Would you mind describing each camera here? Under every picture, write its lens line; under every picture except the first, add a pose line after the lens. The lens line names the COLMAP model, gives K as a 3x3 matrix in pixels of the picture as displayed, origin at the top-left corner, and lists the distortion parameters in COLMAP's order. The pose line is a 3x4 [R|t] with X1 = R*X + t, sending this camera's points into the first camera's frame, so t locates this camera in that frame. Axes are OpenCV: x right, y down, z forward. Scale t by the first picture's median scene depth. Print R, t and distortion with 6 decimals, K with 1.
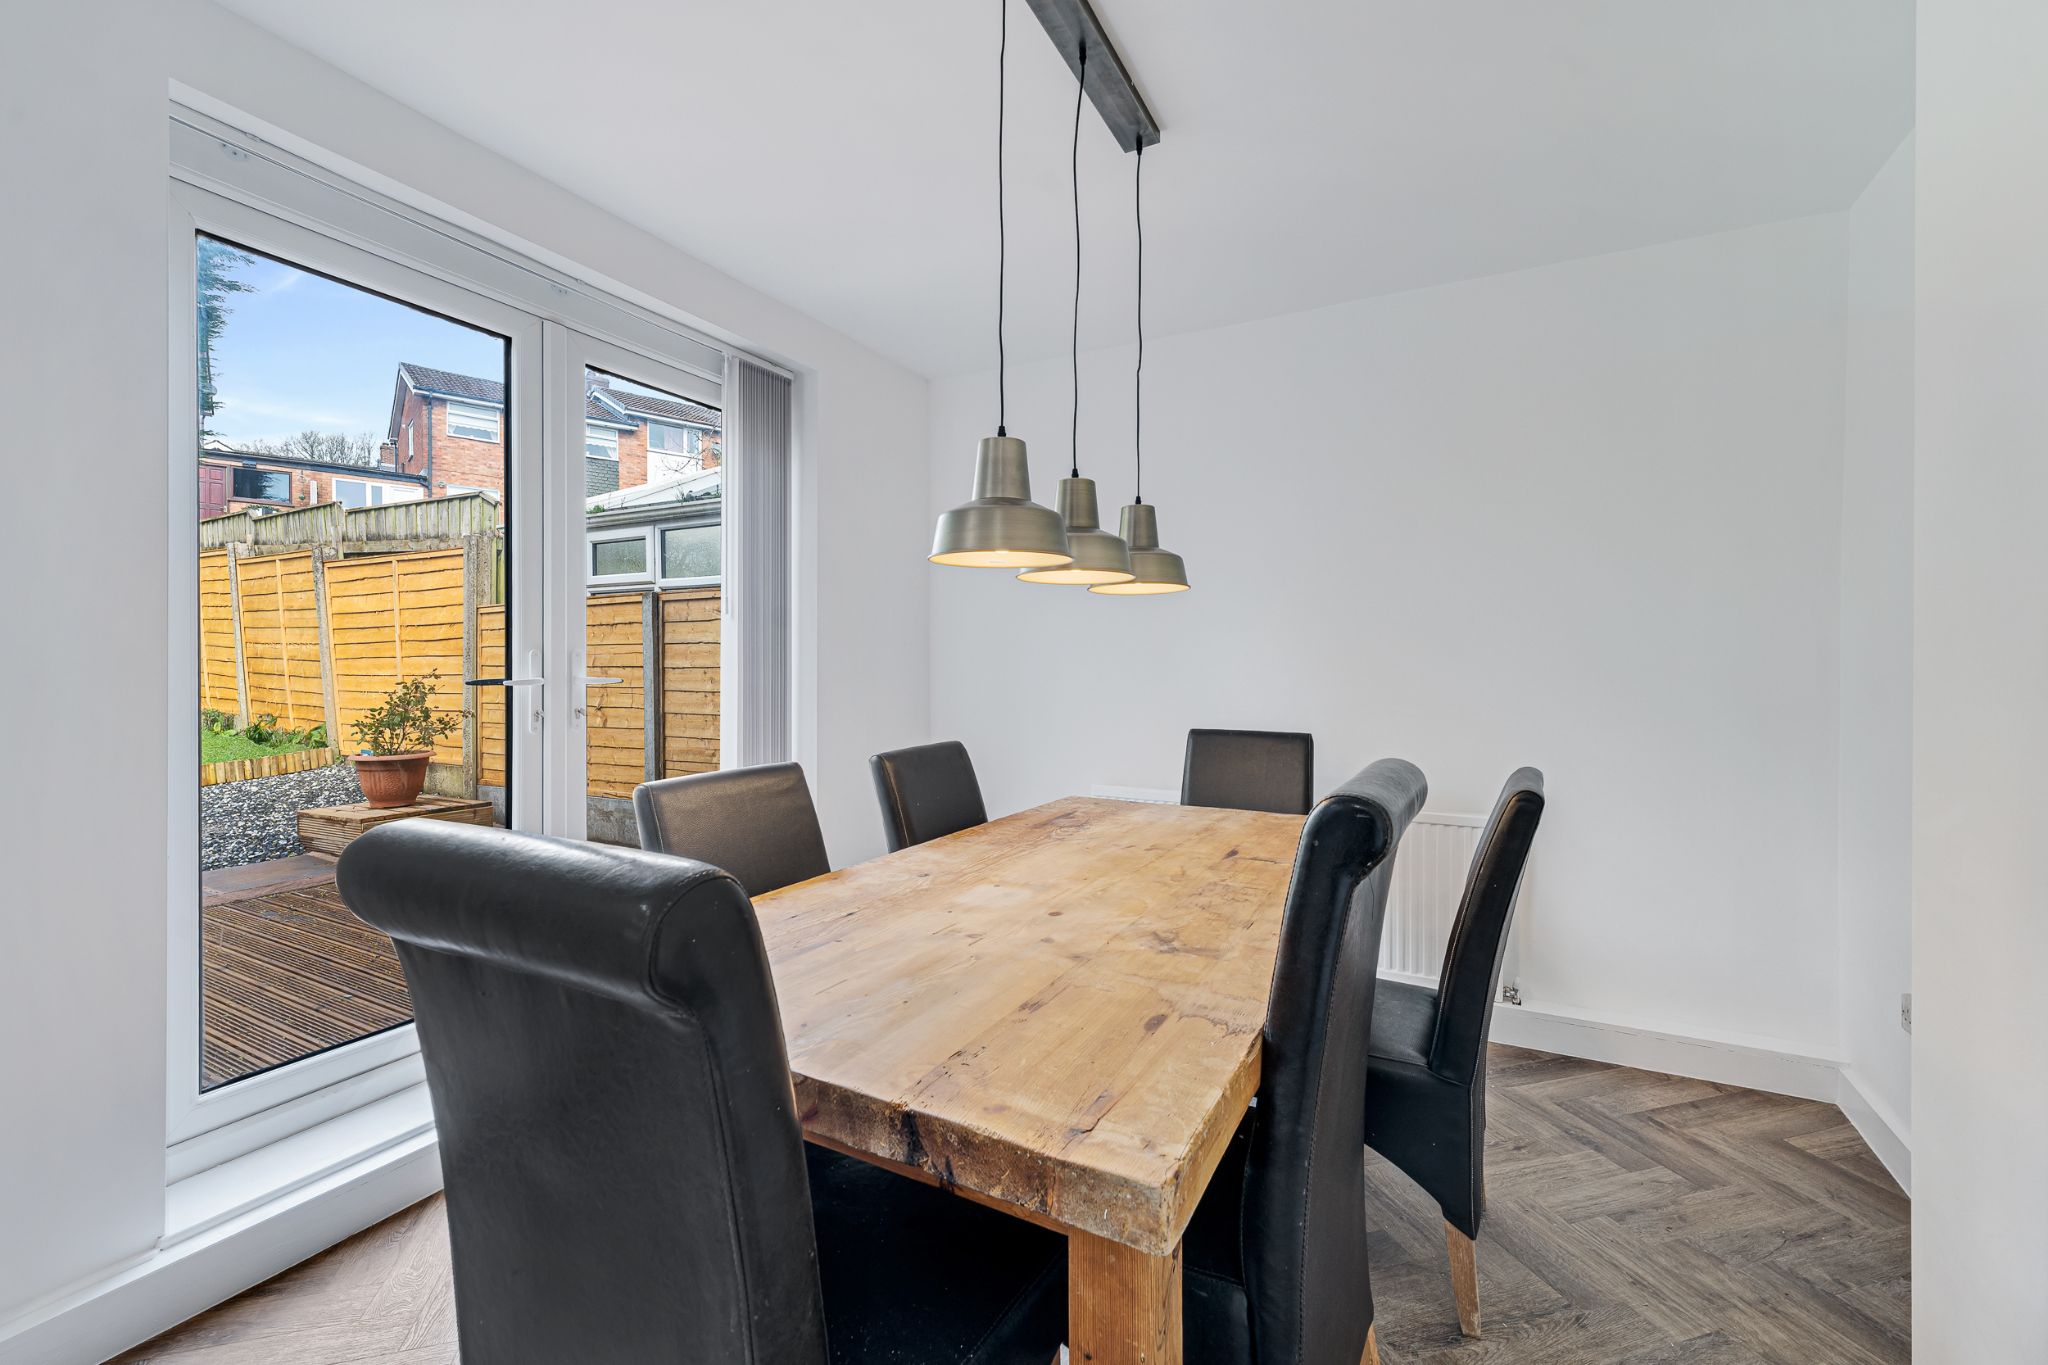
lens RADIAL K [[826.6, 0, 1007.0], [0, 826.6, 673.6], [0, 0, 1]] dist [0.004395, -0.000665]
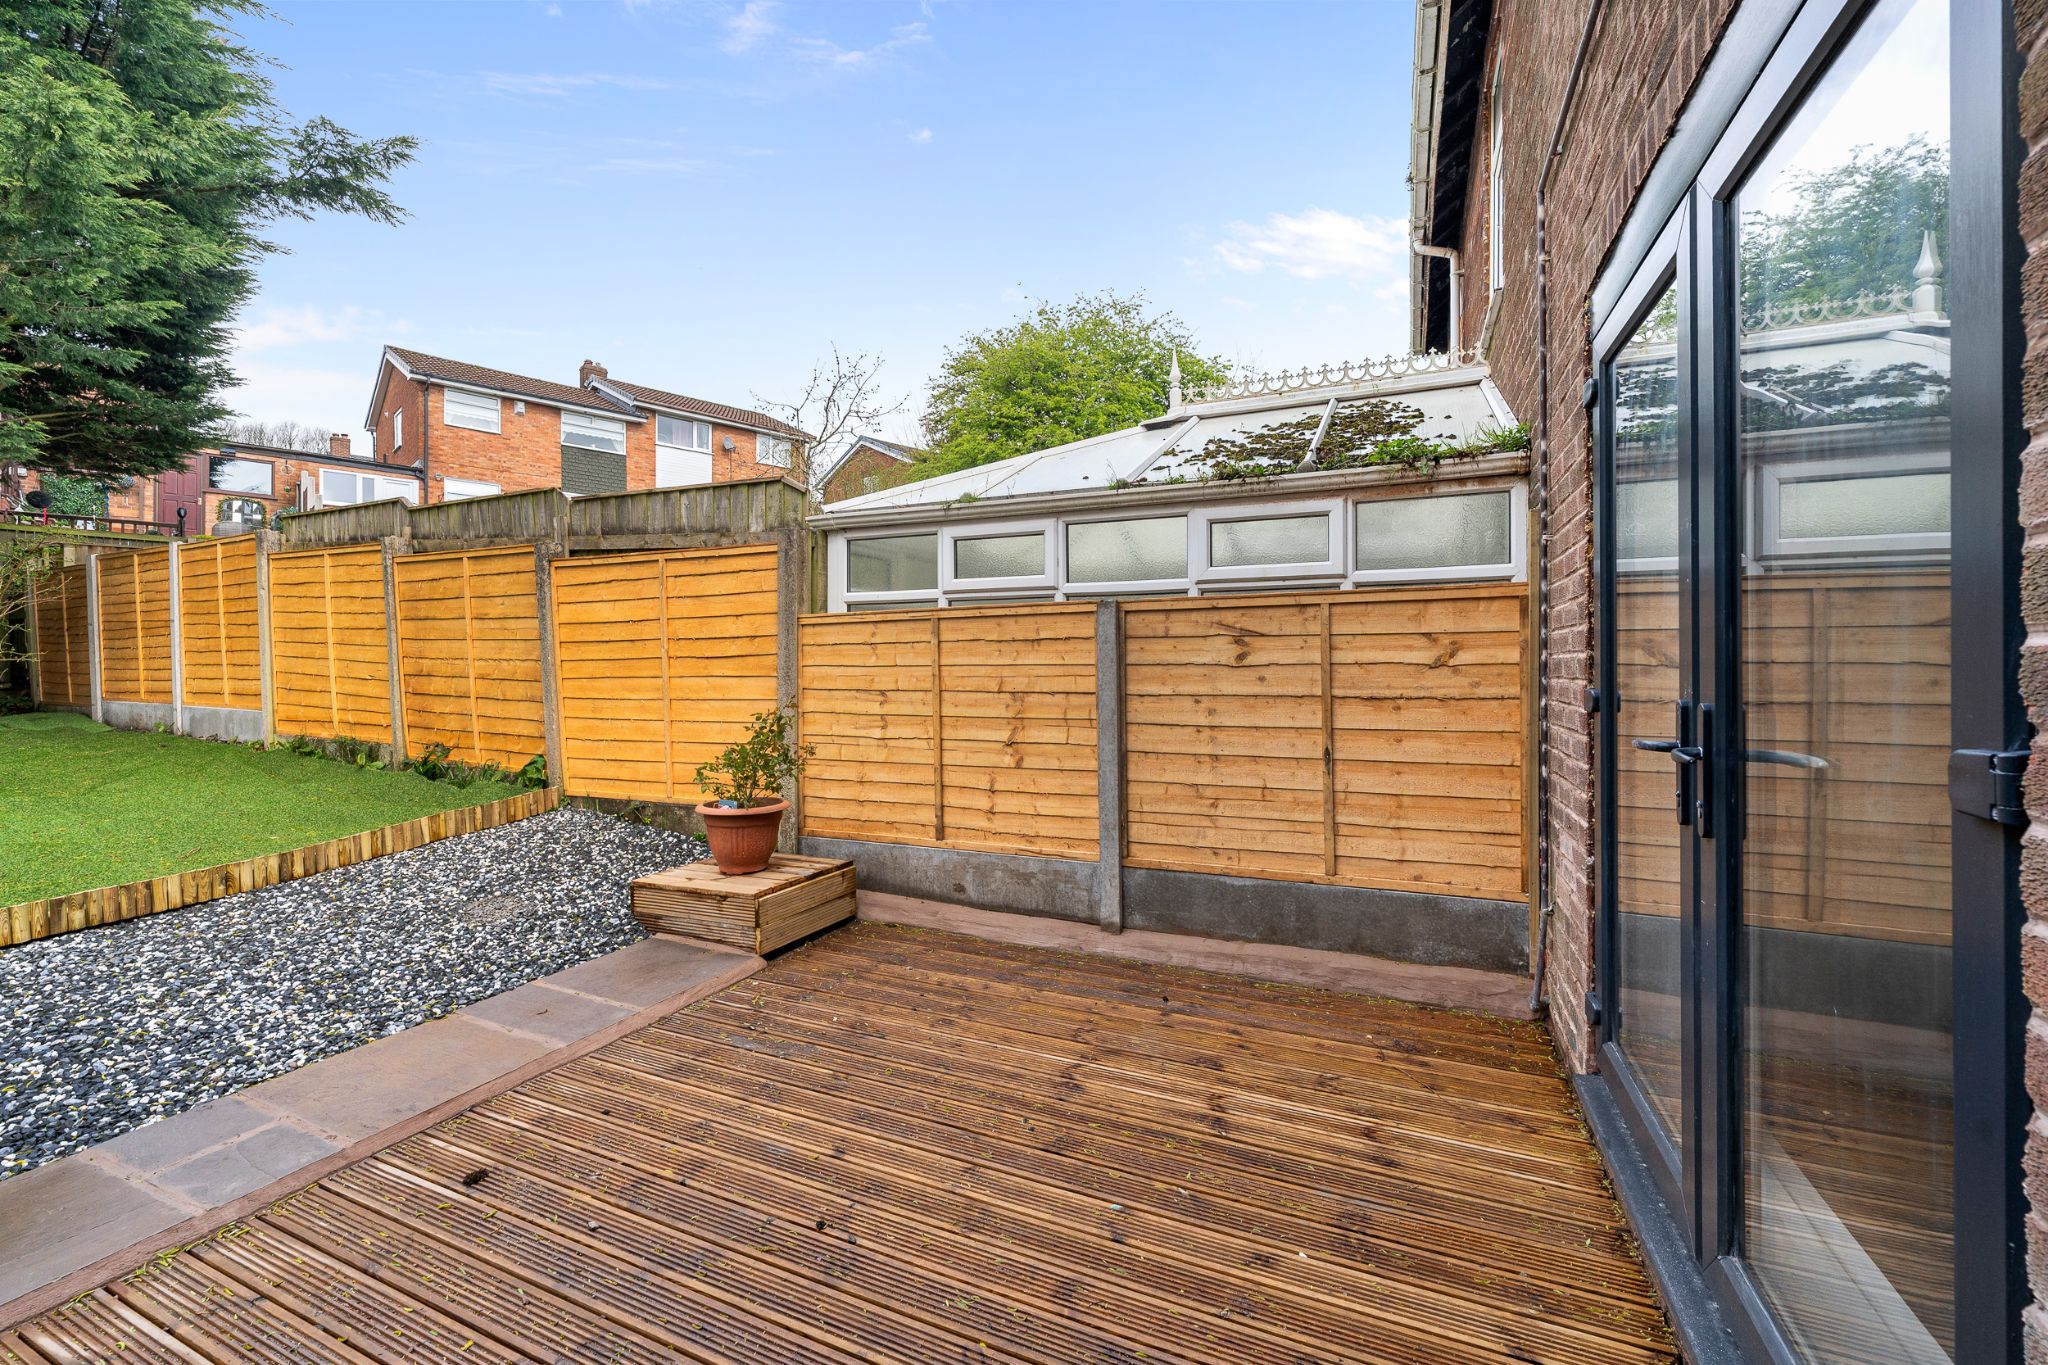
lens RADIAL K [[825.5, 0, 1011.1], [0, 825.5, 668.2], [0, 0, 1]] dist [0.001147, 0.000559]
pose [[0.997743, -0.003656, 0.067051, -0.366337], [0.004214, 0.999958, -0.008182, -0.016793], [-0.067018, 0.008446, 0.997716, 0.134016]]
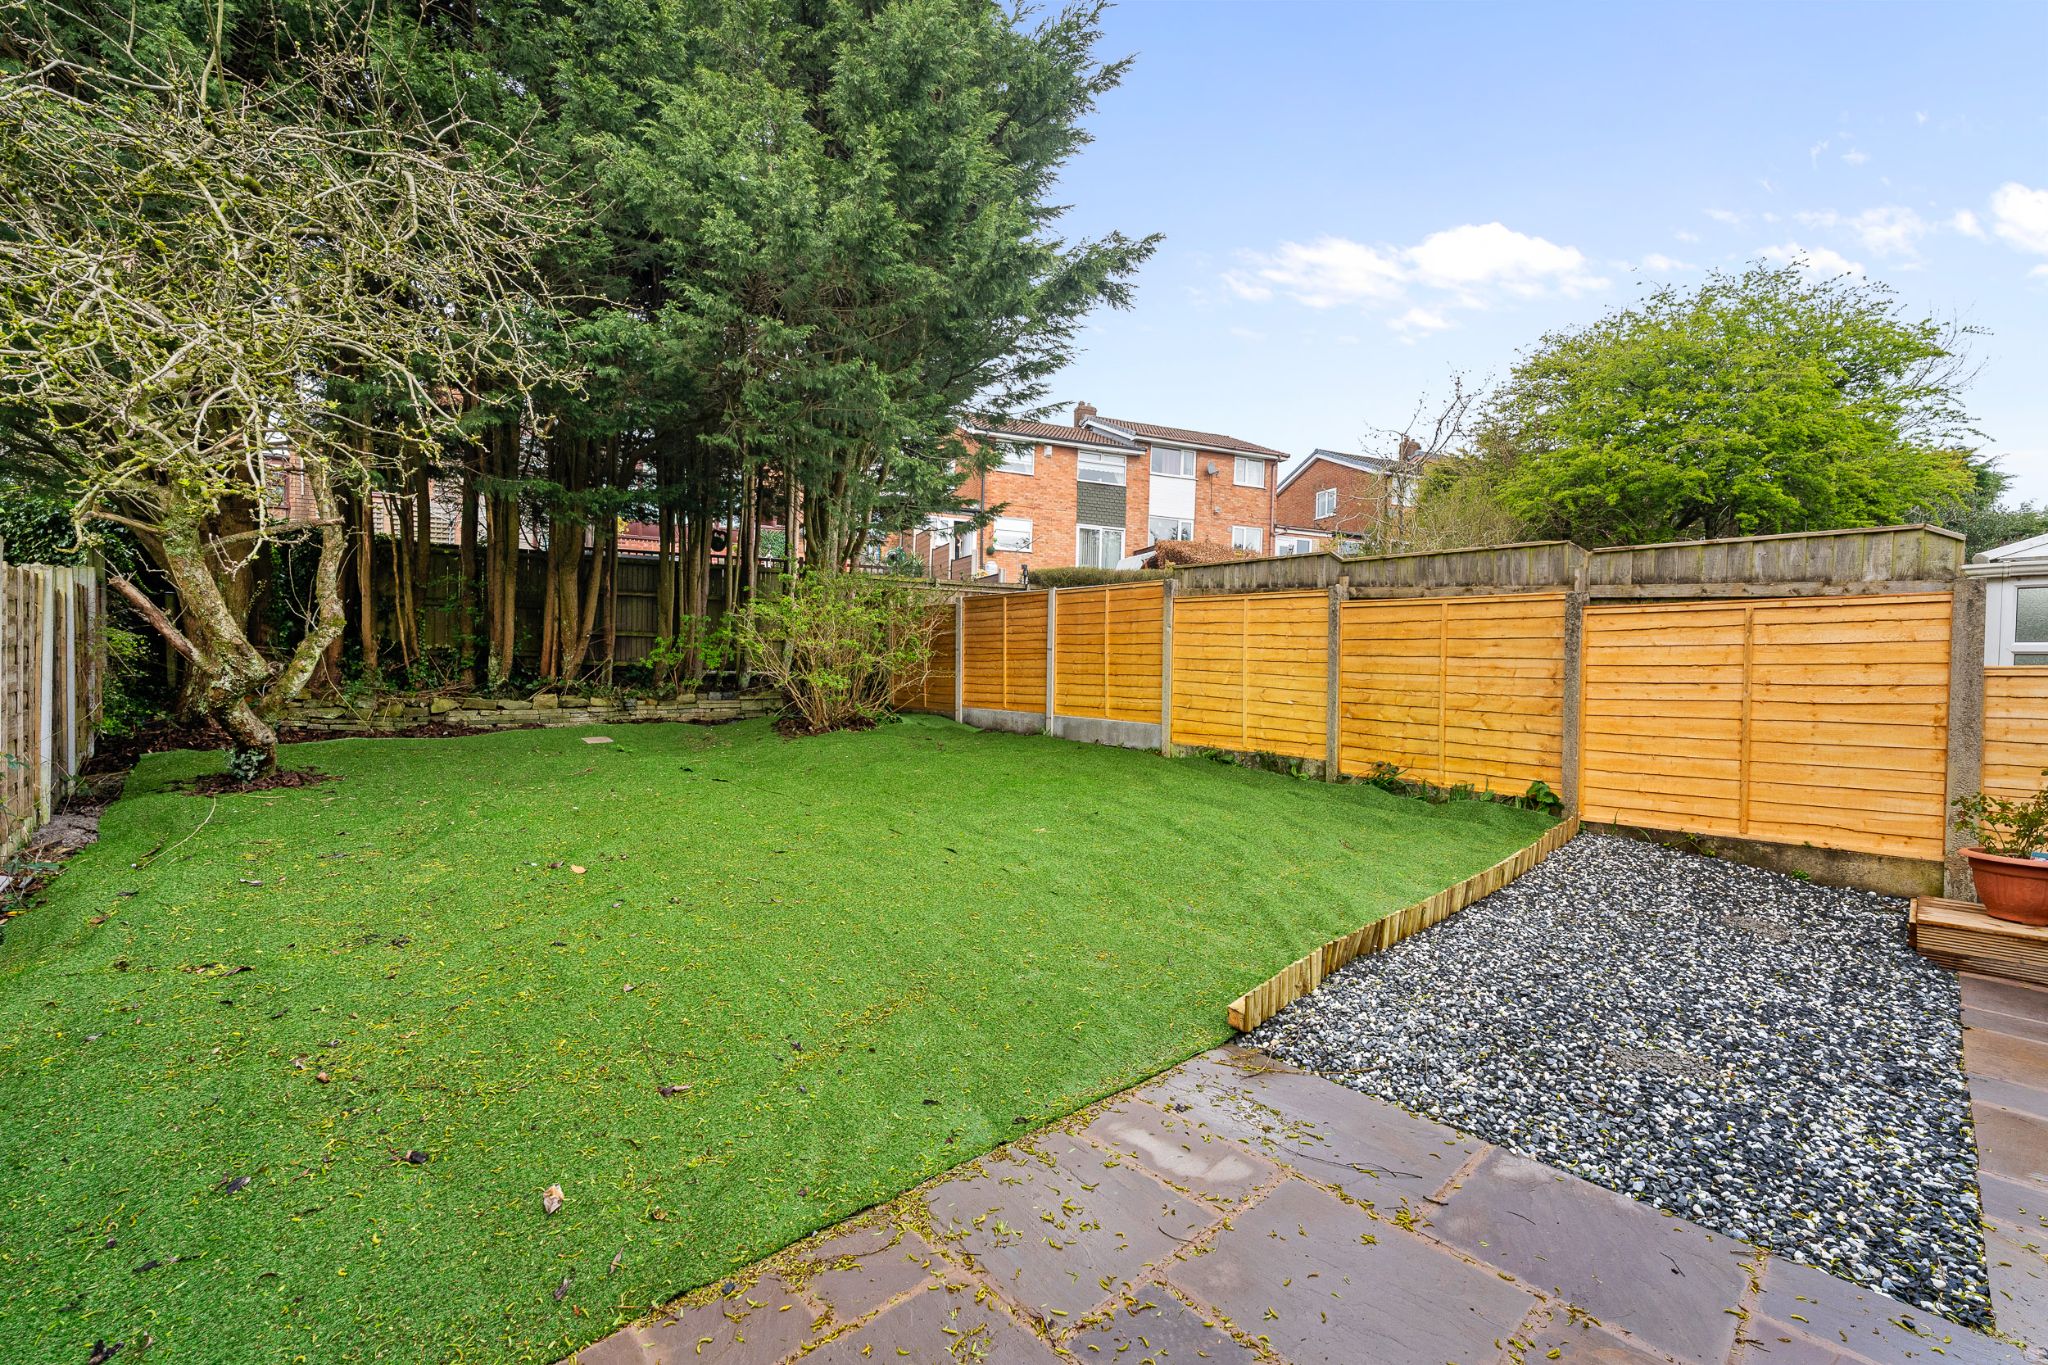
lens RADIAL K [[825.5, 0, 1033.4], [0, 825.5, 696.1], [0, 0, 1]] dist [0.001147, 0.000559]
pose [[0.949345, 0.026774, -0.313093, -0.958341], [-0.023388, 0.999620, 0.014564, -0.032266], [0.313364, -0.006504, 0.949611, -0.038897]]
